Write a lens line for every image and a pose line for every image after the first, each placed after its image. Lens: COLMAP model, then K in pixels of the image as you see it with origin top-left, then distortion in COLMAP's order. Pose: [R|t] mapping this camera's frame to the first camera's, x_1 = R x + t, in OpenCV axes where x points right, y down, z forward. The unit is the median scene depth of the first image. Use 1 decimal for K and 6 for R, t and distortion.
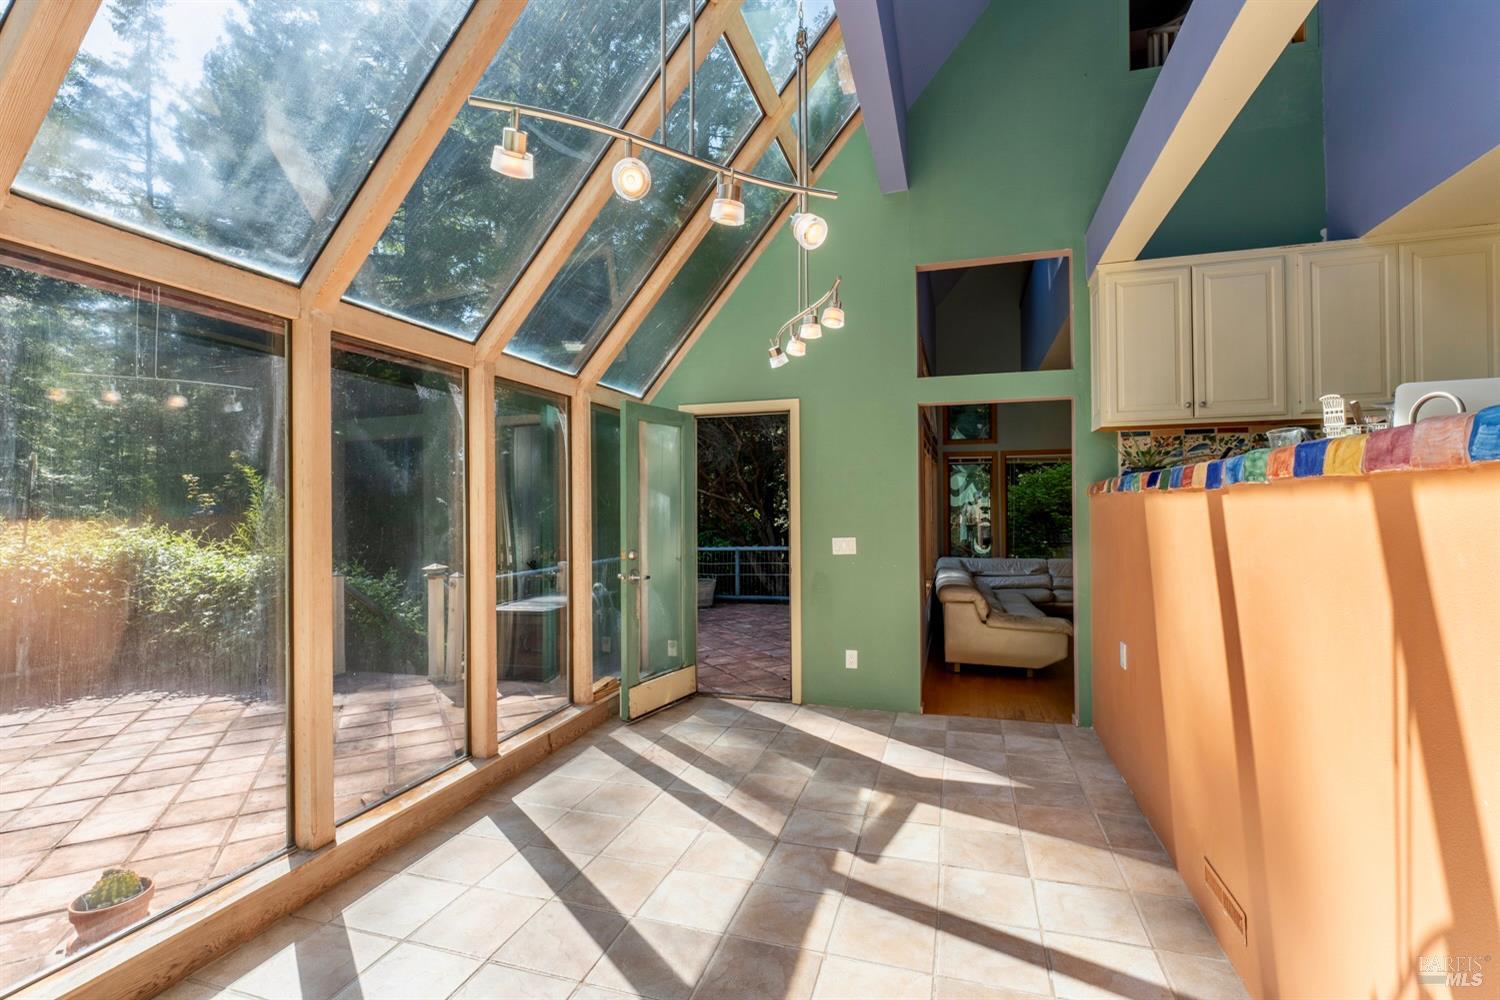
lens RADIAL K [[677.5, 0, 739.9], [0, 677.5, 502.4], [0, 0, 1]] dist [-0.007248, 0.001698]
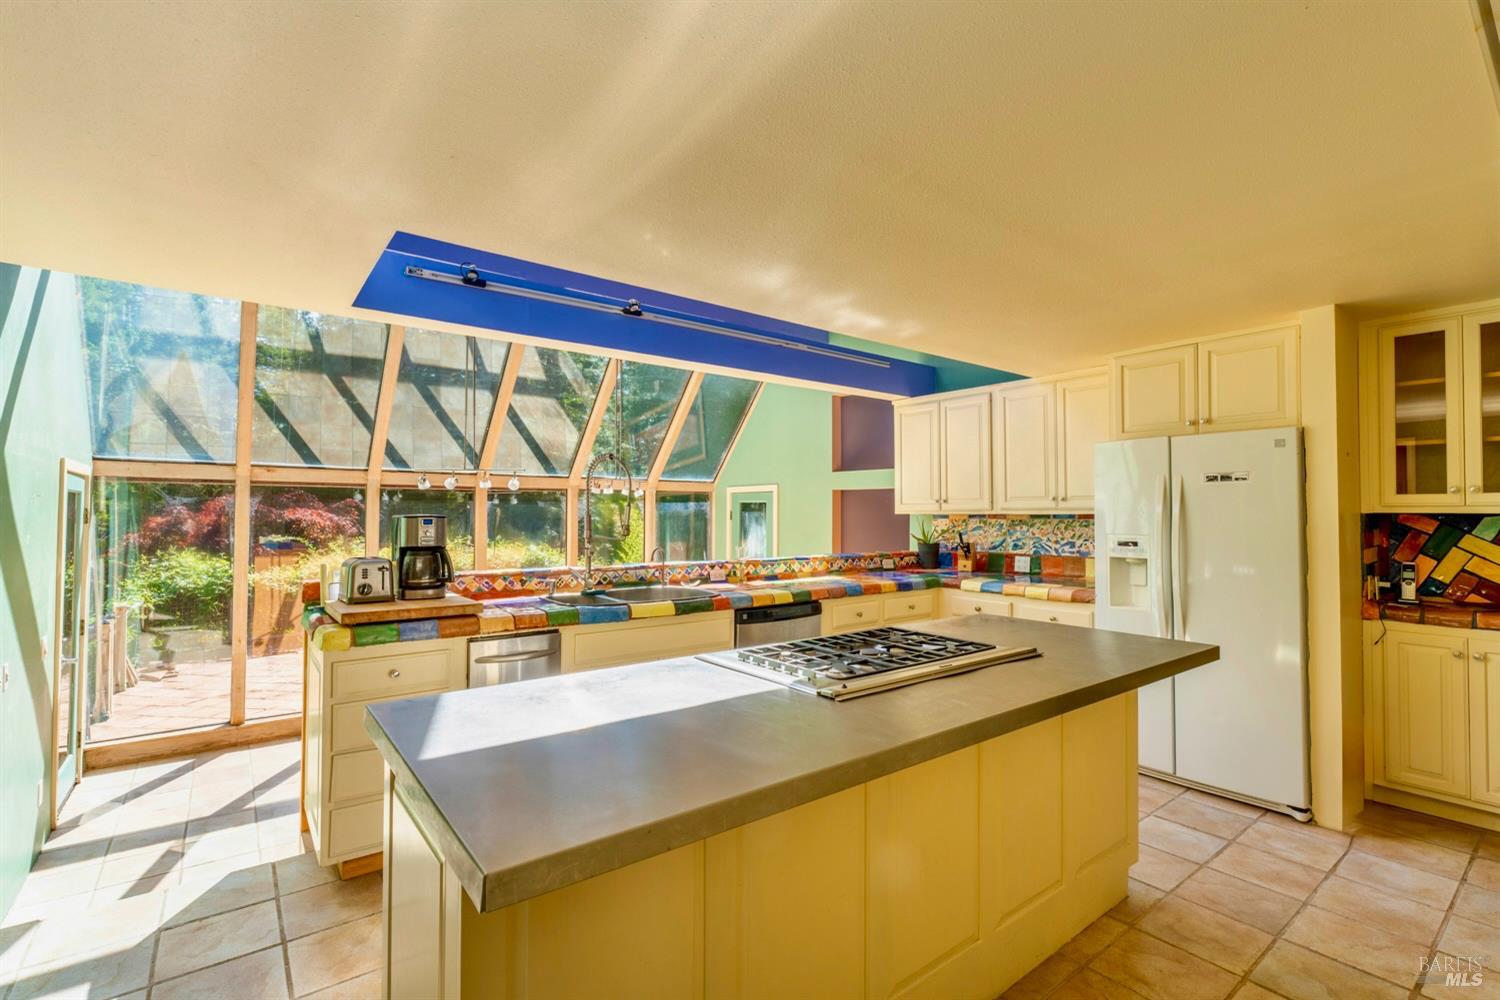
lens RADIAL K [[677.5, 0, 739.1], [0, 677.5, 496.4], [0, 0, 1]] dist [-0.007248, 0.001698]
pose [[0.823999, -0.003982, -0.566577, 1.118152], [-0.008541, 0.999774, -0.019448, -0.122557], [0.566527, 0.020864, 0.823779, -0.380525]]
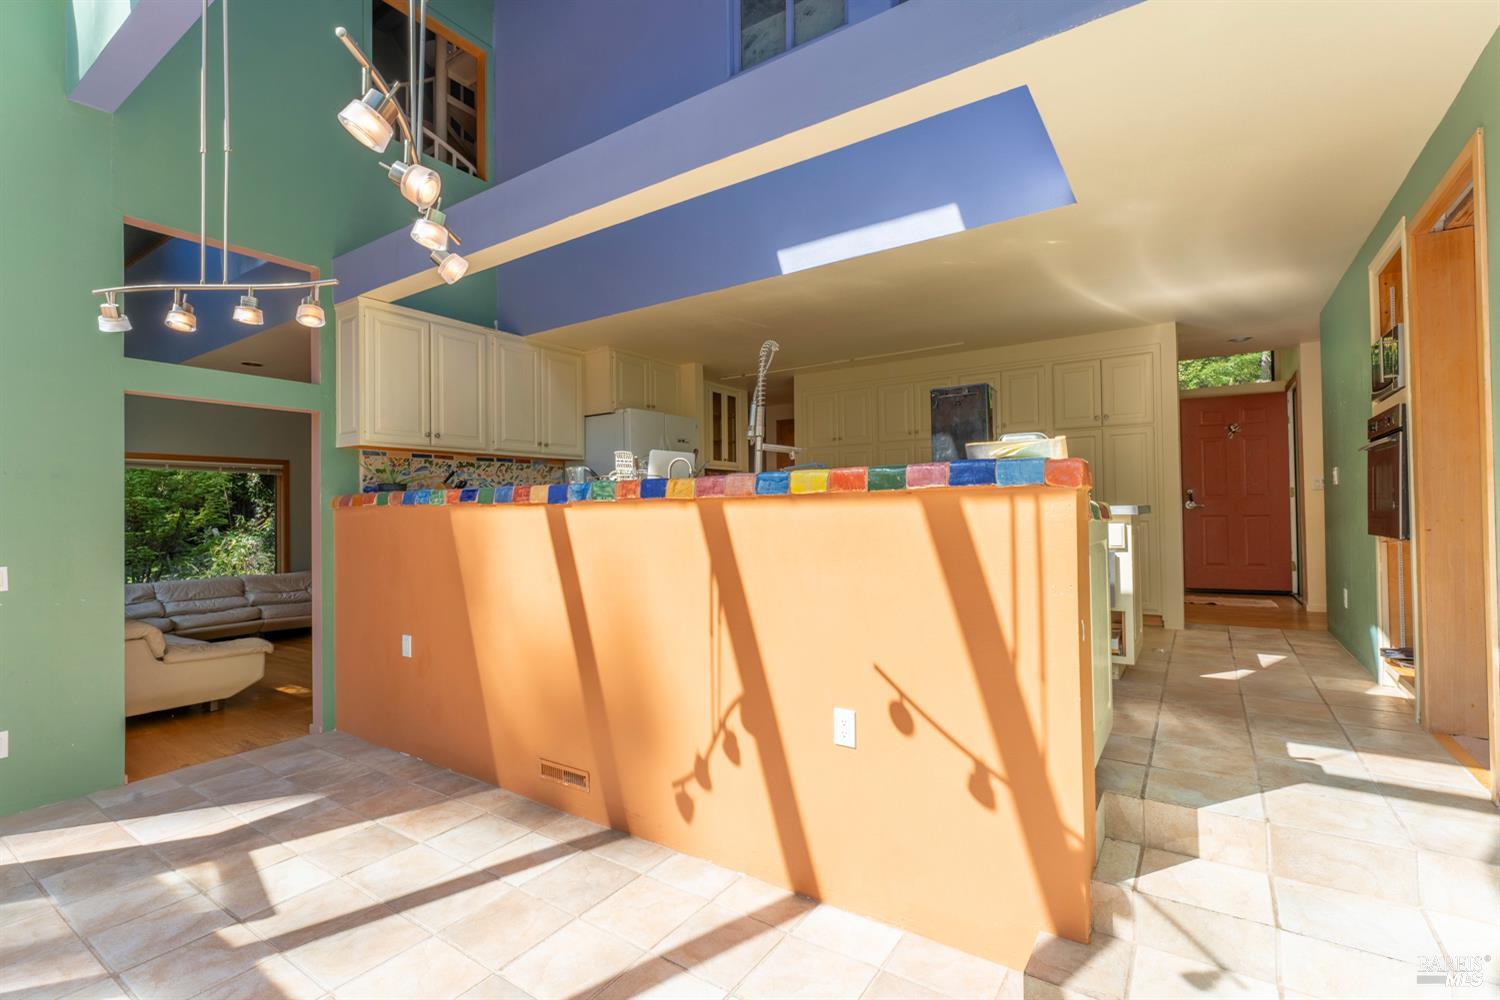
lens RADIAL K [[677.5, 0, 755.9], [0, 677.5, 502.3], [0, 0, 1]] dist [-0.007248, 0.001698]
pose [[0.272319, 0.013466, 0.962113, -0.351531], [0.006101, 0.999858, -0.015721, 0.001494], [-0.962188, 0.010151, 0.272198, 0.094239]]
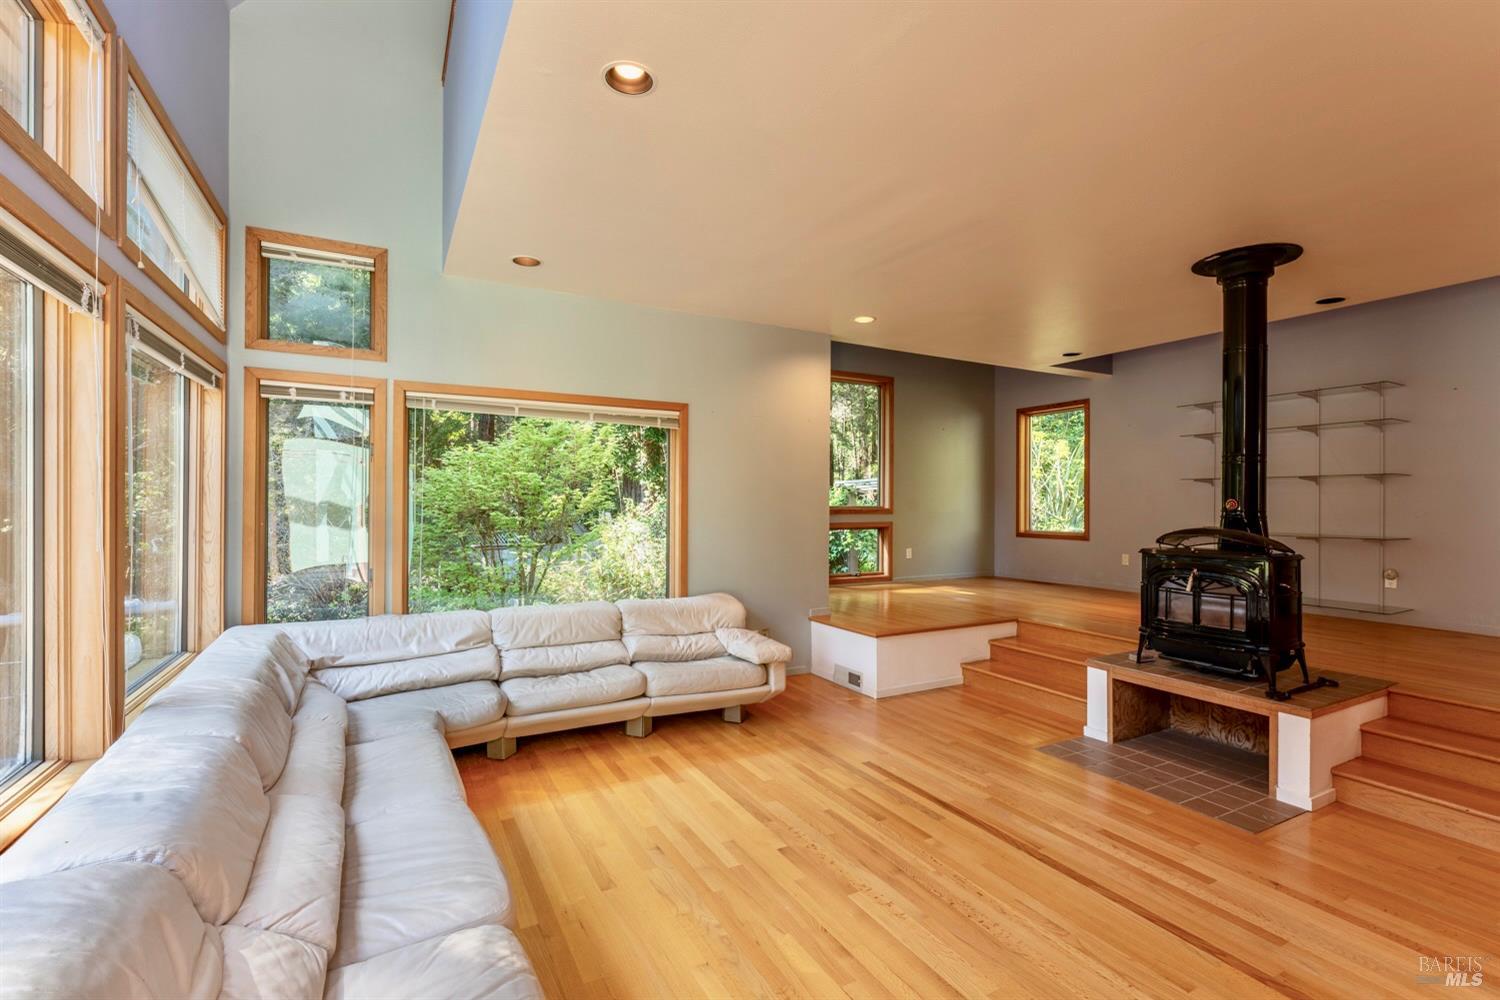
lens RADIAL K [[677.5, 0, 752.2], [0, 677.5, 501.4], [0, 0, 1]] dist [-0.007248, 0.001698]
pose [[0.686622, 0.008890, 0.726960, 0.527574], [-0.011767, 0.999930, -0.001114, 0.008102], [-0.726919, -0.007790, 0.686679, 1.217473]]
